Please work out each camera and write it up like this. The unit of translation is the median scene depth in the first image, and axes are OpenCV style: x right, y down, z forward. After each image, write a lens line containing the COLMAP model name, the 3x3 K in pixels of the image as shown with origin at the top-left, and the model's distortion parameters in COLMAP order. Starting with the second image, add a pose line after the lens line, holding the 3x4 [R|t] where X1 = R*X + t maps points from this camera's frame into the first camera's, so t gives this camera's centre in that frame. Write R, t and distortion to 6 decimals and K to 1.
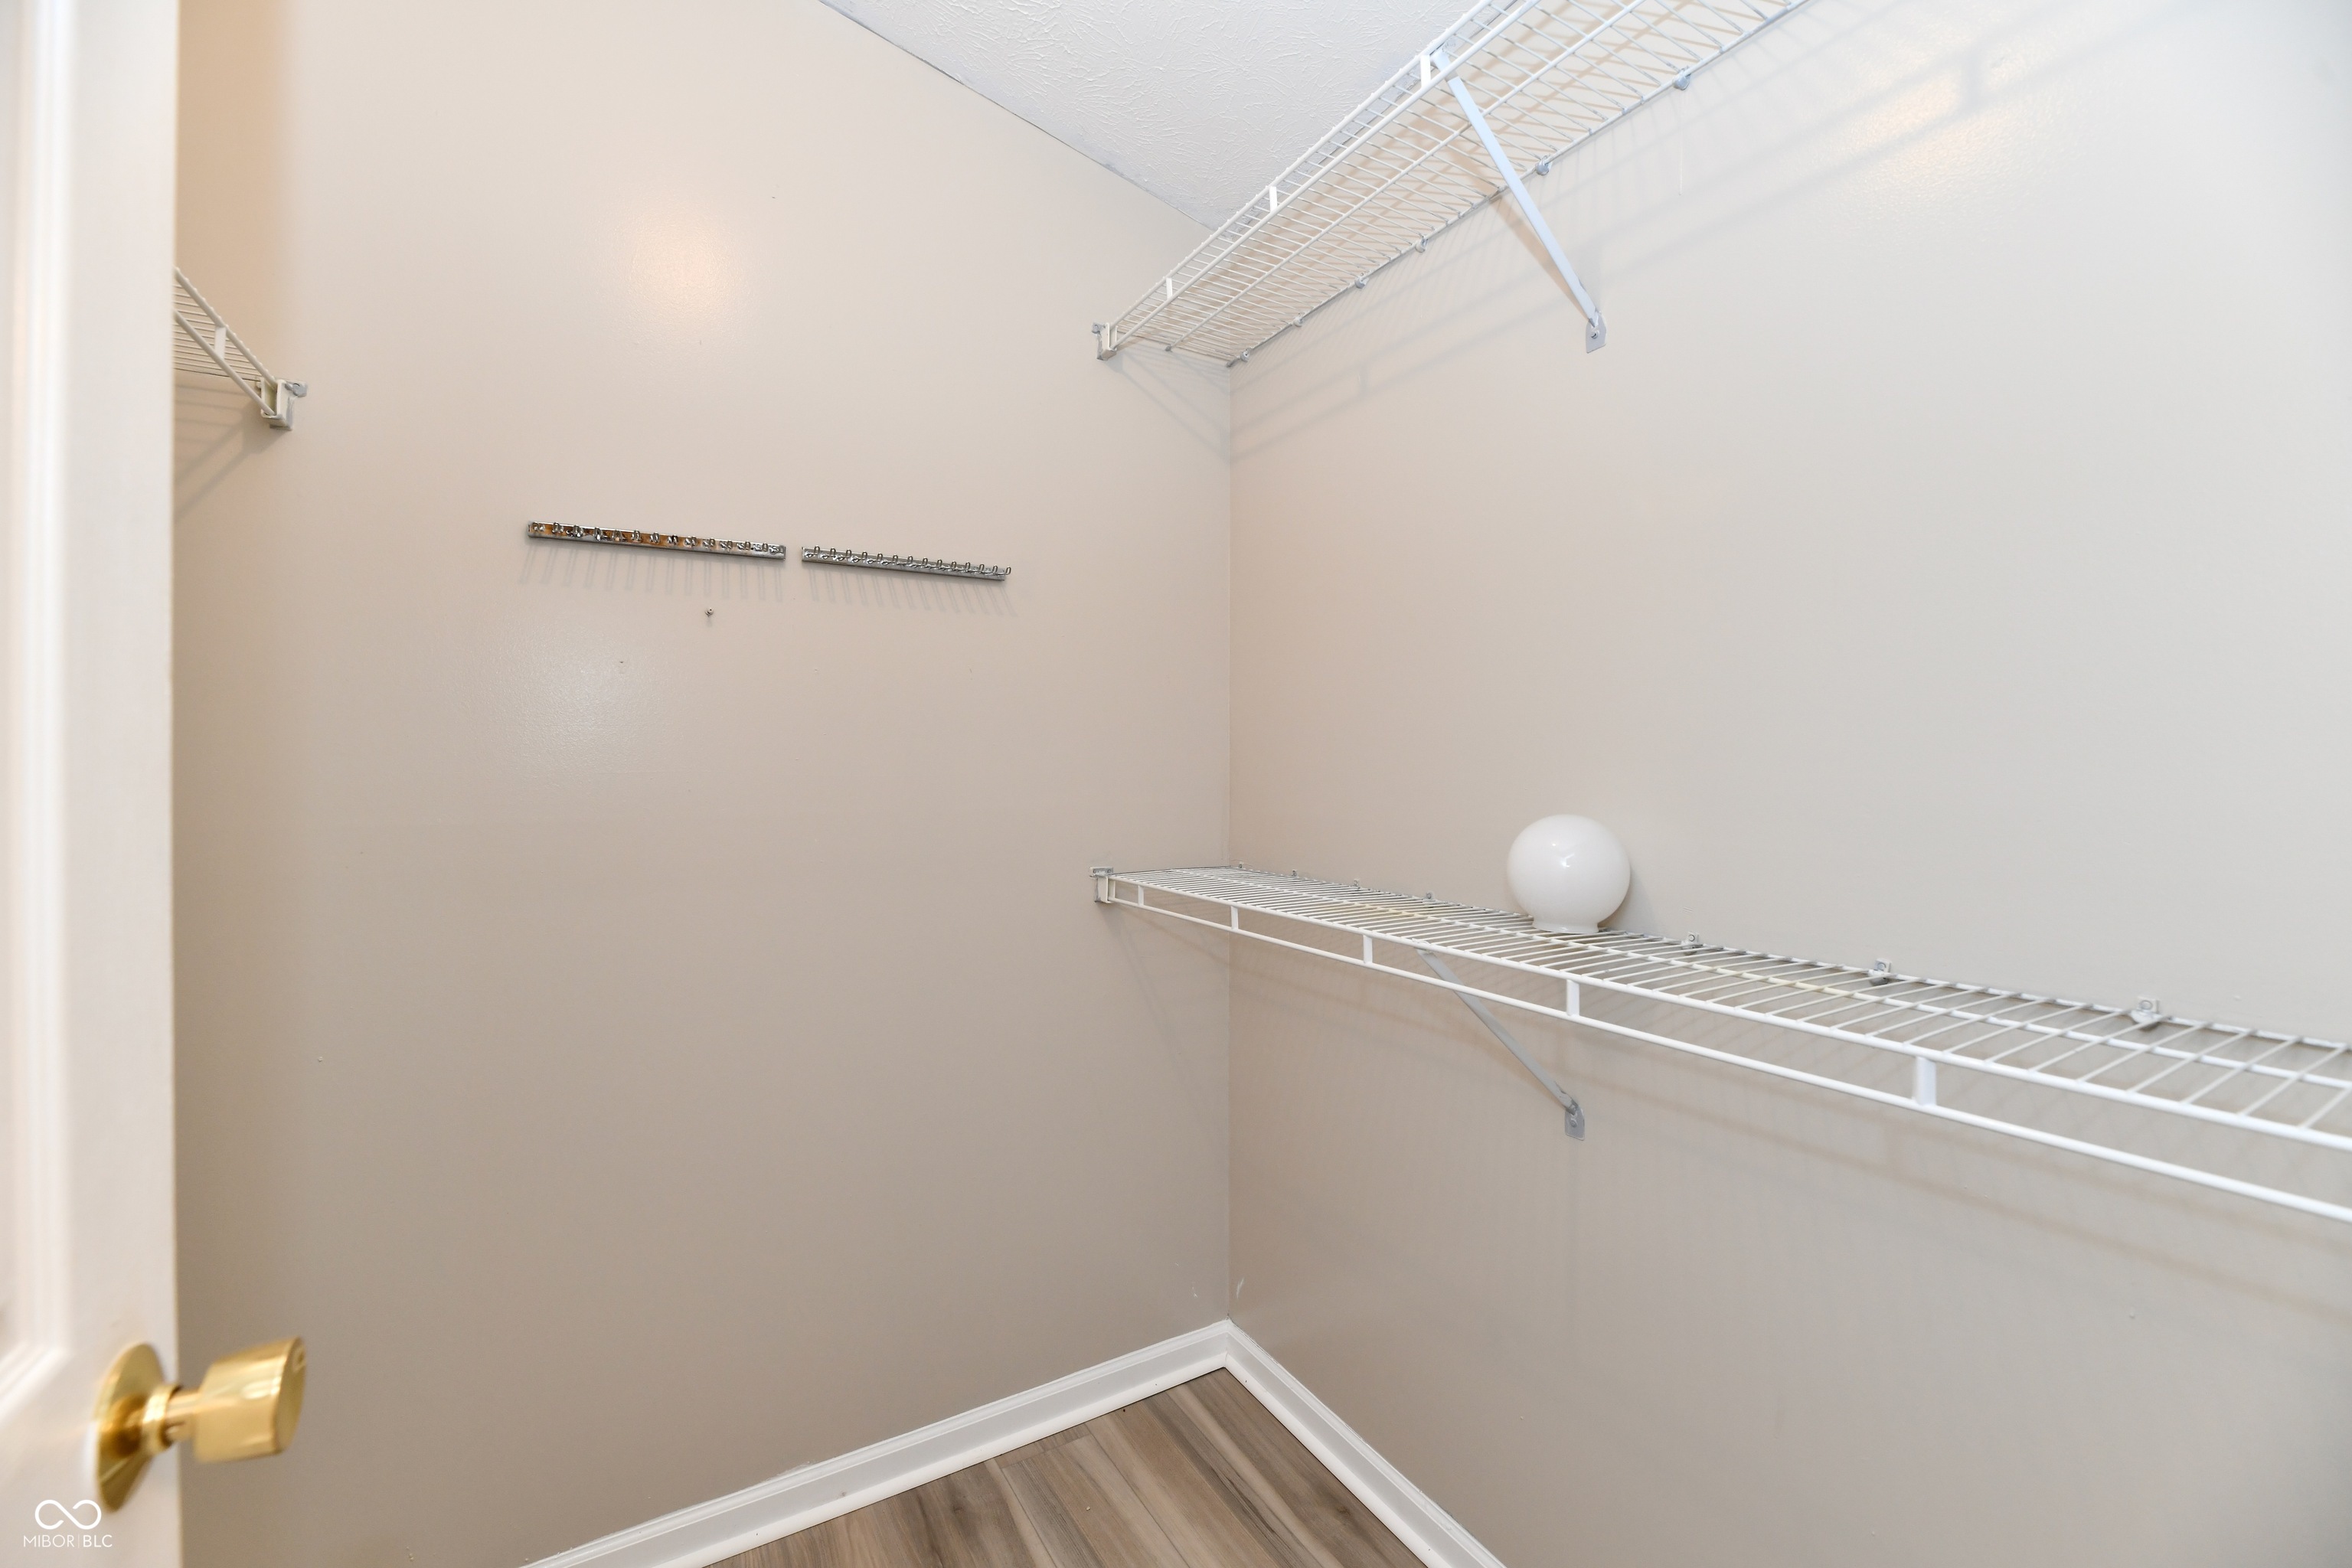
lens RADIAL K [[962.1, 0, 1168.9], [0, 962.1, 765.0], [0, 0, 1]] dist [-0.000441, -0.003348]
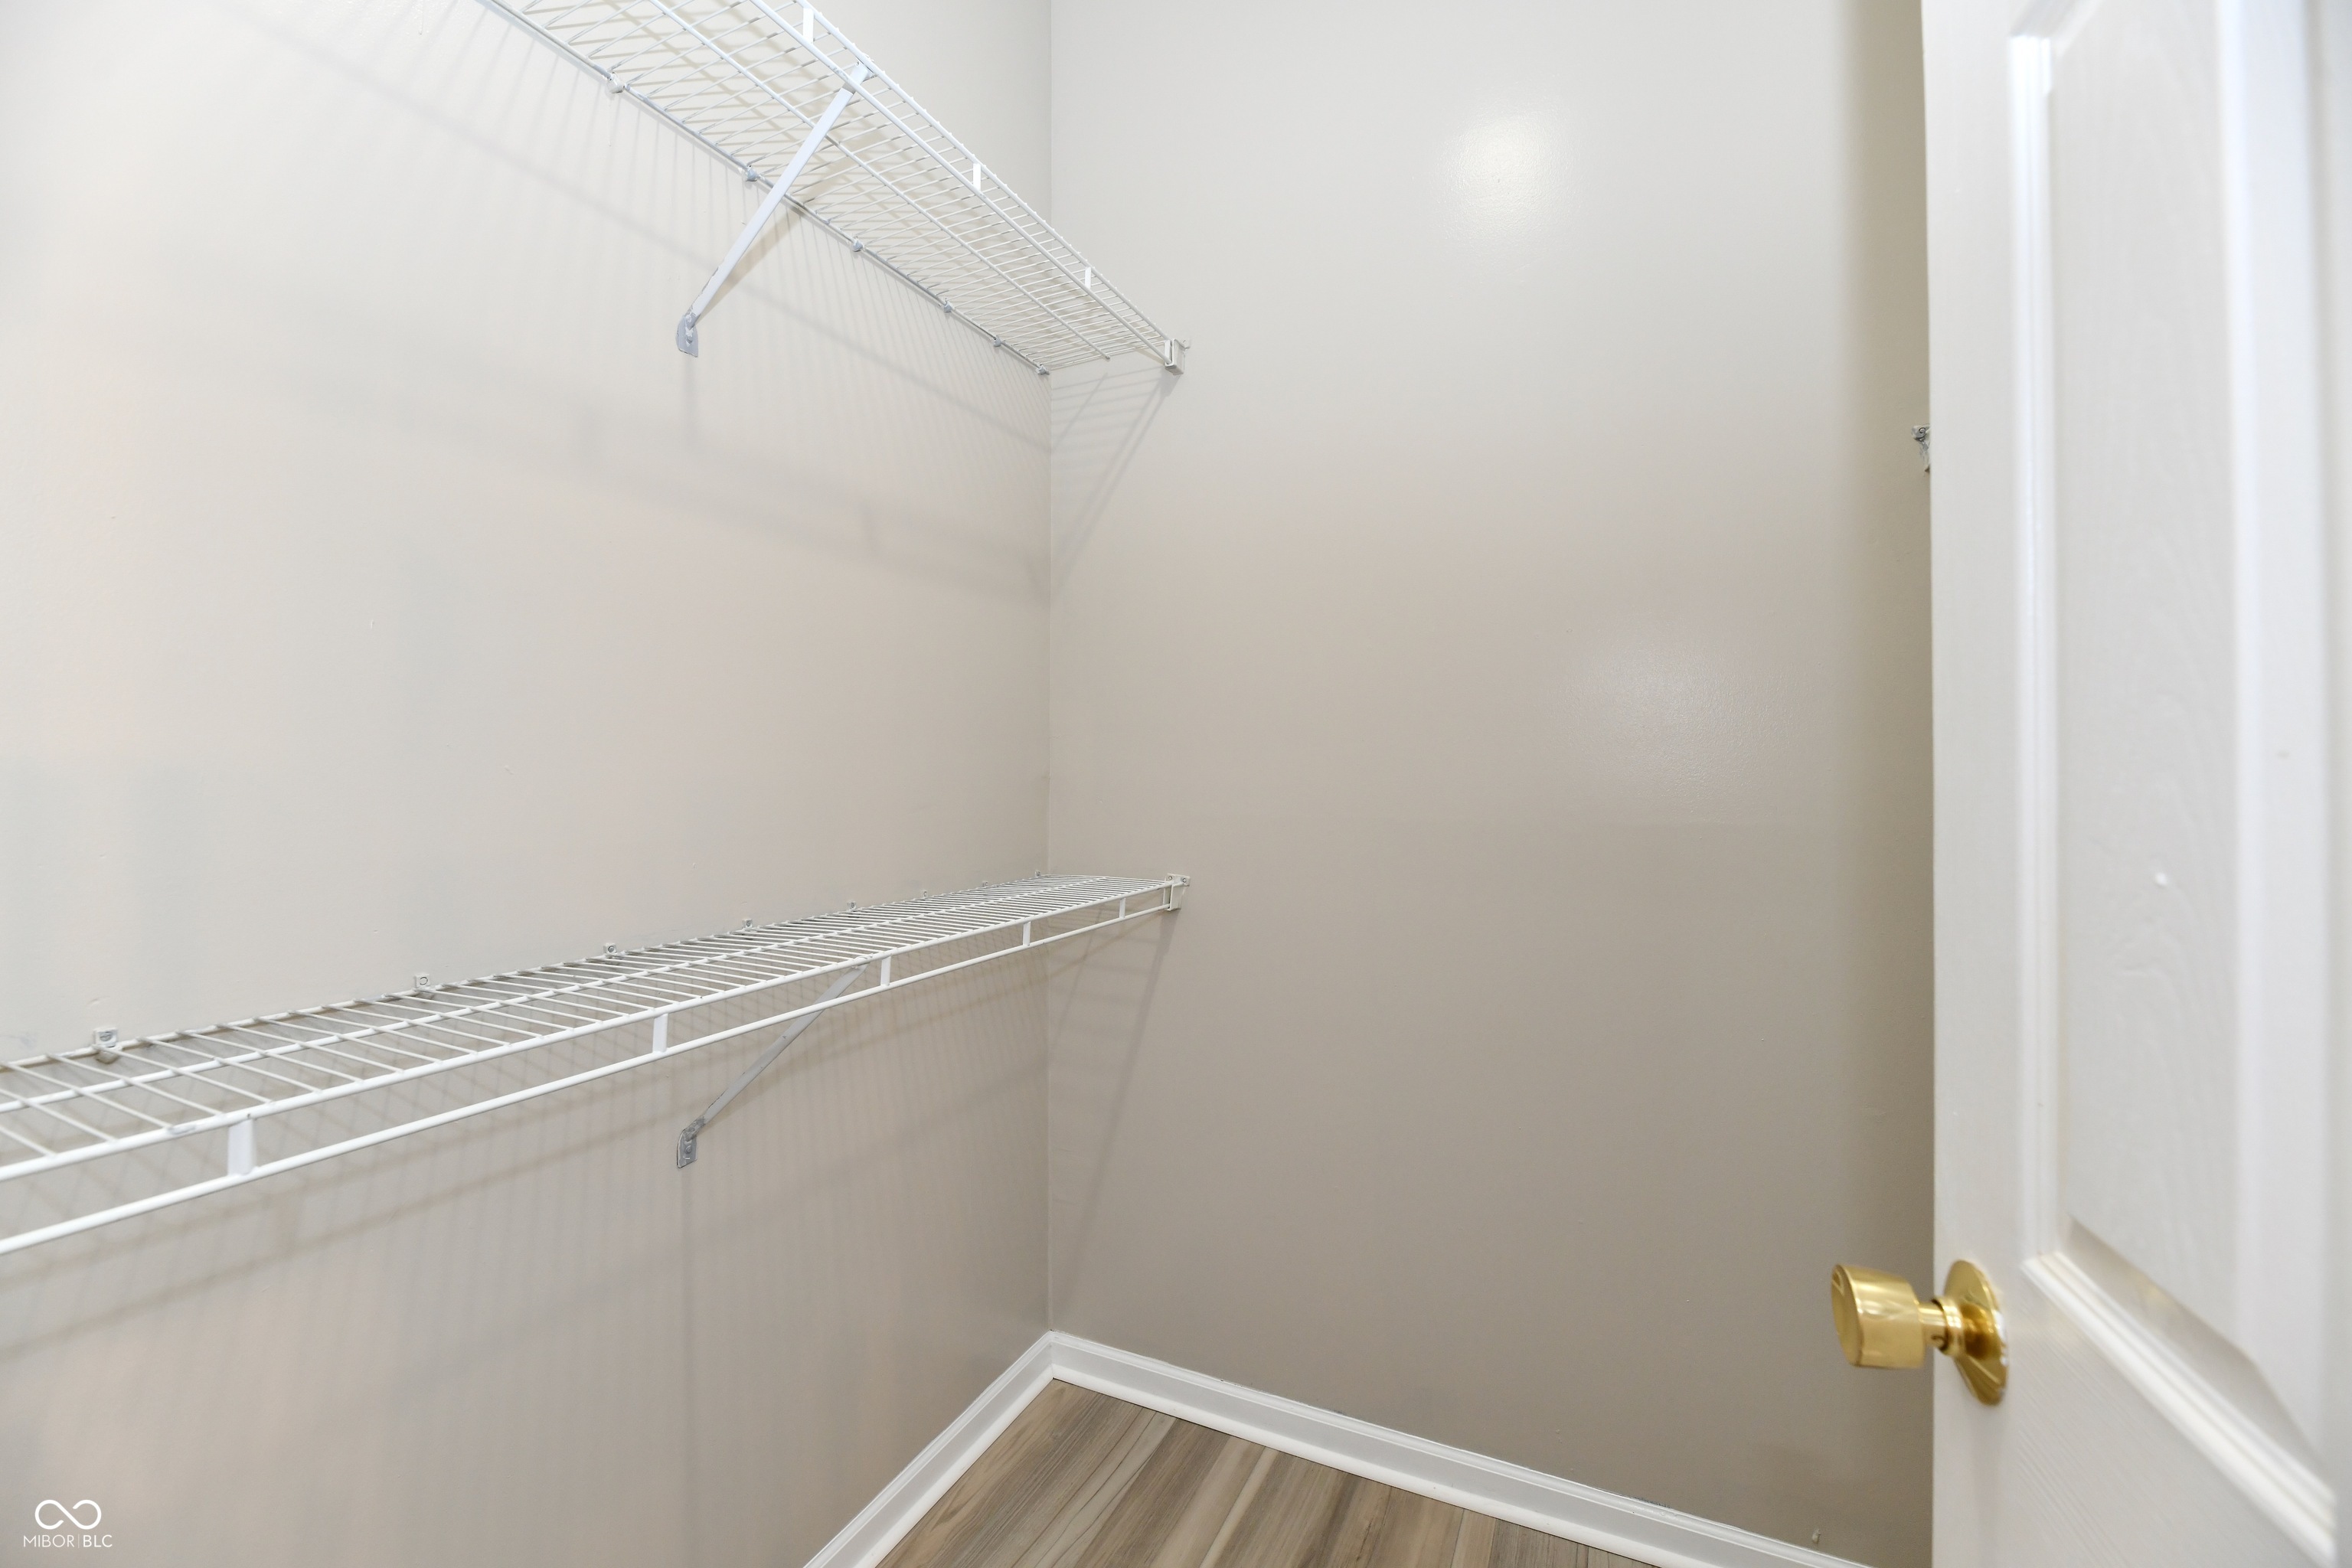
lens RADIAL K [[962.1, 0, 1168.9], [0, 962.1, 765.0], [0, 0, 1]] dist [-0.000441, -0.003348]
pose [[-0.559084, 0.025194, 0.828728, -0.799335], [0.020588, 0.999652, -0.016501, 0.009517], [-0.828856, 0.007836, -0.559408, 1.397849]]
